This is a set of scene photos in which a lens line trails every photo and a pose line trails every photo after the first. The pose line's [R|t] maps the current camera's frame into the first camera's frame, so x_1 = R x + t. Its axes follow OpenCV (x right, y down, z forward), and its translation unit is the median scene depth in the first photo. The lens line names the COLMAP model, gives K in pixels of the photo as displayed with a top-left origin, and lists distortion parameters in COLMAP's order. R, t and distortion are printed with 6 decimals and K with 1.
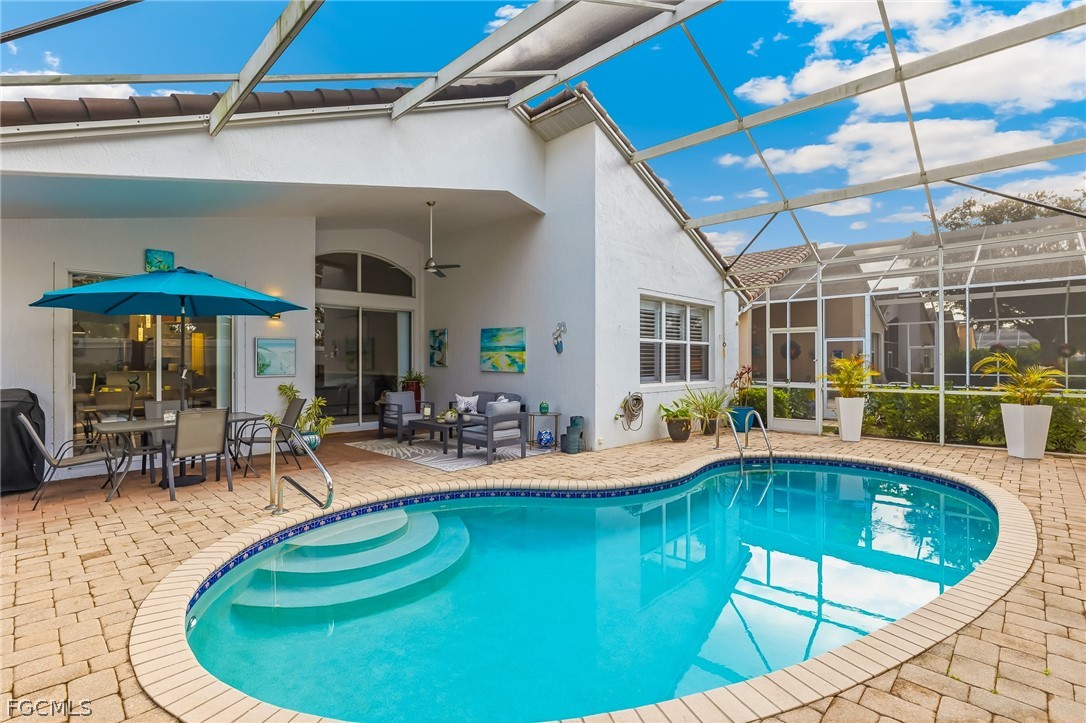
lens RADIAL K [[512.6, 0, 543.5], [0, 512.6, 360.0], [0, 0, 1]] dist [-0.005274, -0.000737]
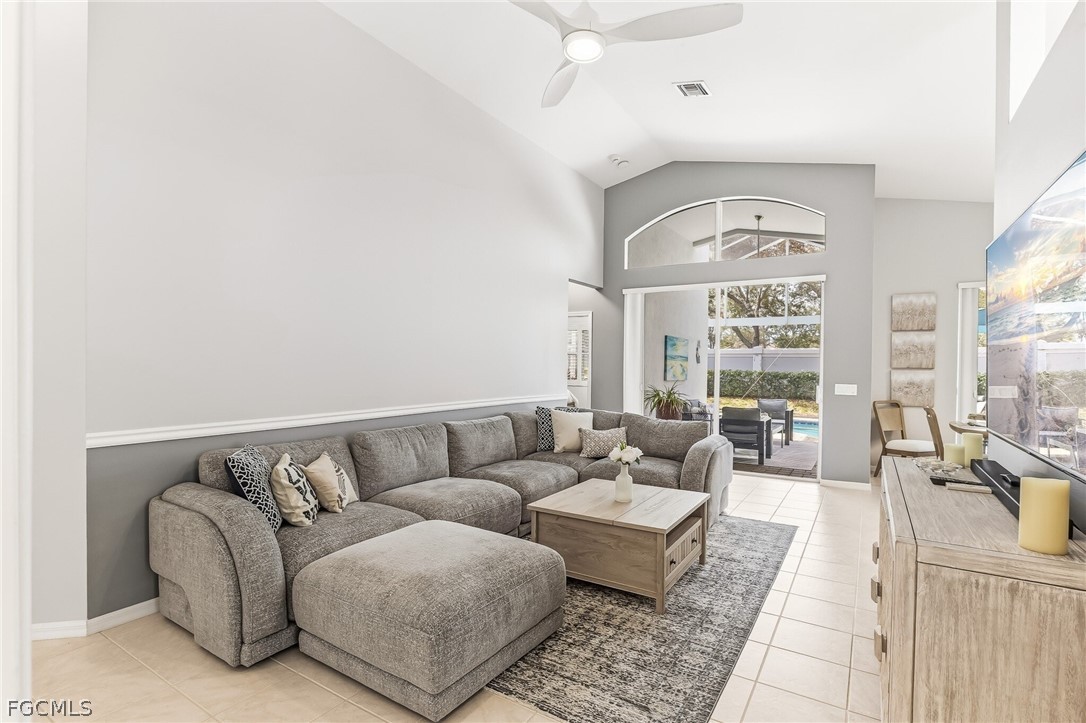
lens RADIAL K [[513.8, 0, 549.8], [0, 513.8, 373.1], [0, 0, 1]] dist [-0.012175, 0.001770]
pose [[-0.217327, -0.016626, 0.975957, -1.007682], [-0.012767, 0.999818, 0.014190, -0.003141], [-0.976015, -0.009377, -0.217500, 1.449749]]
